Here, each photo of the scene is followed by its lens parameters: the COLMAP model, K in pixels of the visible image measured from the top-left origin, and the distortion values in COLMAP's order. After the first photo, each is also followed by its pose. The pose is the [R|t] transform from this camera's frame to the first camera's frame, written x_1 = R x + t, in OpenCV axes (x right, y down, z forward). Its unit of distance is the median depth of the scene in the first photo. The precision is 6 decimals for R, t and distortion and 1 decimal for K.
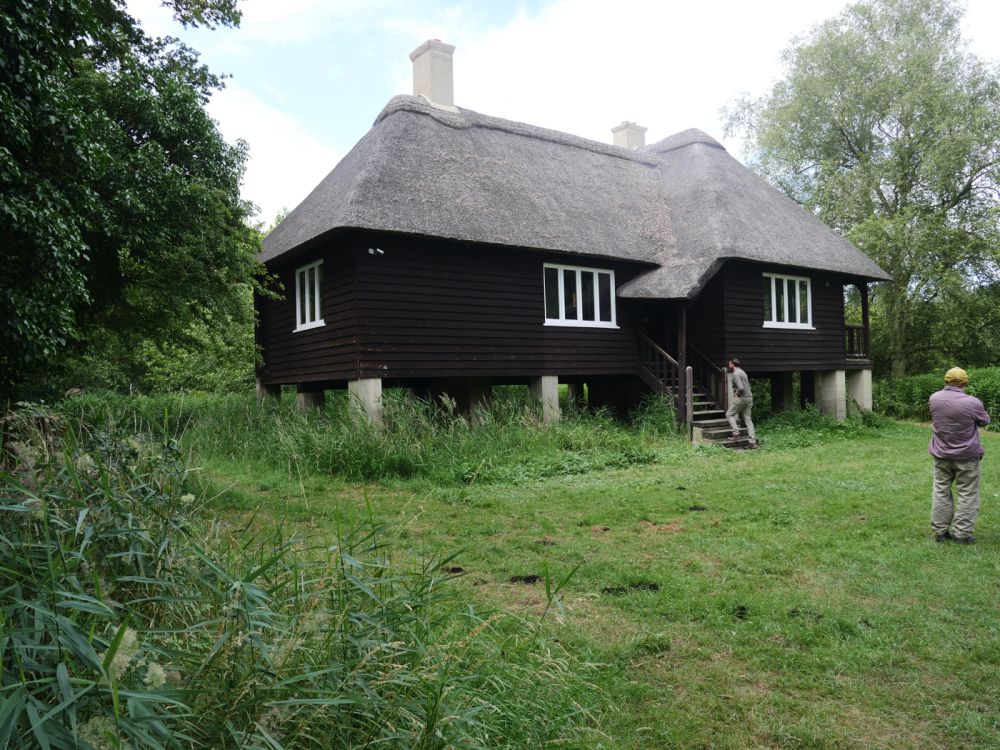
lens RADIAL K [[786.1, 0, 499.6], [0, 786.1, 377.1], [0, 0, 1]] dist [-0.009572, -0.000767]
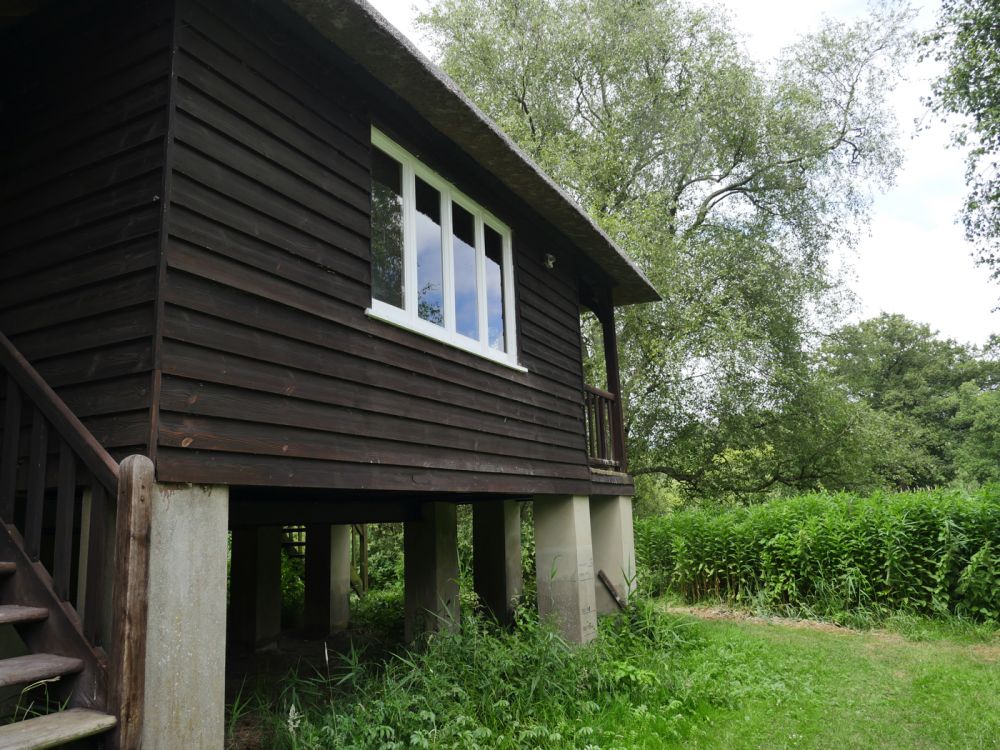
lens RADIAL K [[786.1, 0, 498.9], [0, 786.1, 375.1], [0, 0, 1]] dist [-0.009572, -0.000767]
pose [[0.906301, 0.069311, 0.416910, 0.242481], [0.009504, 0.982868, -0.184063, 0.002950], [-0.422525, 0.170779, 0.890116, 0.682674]]
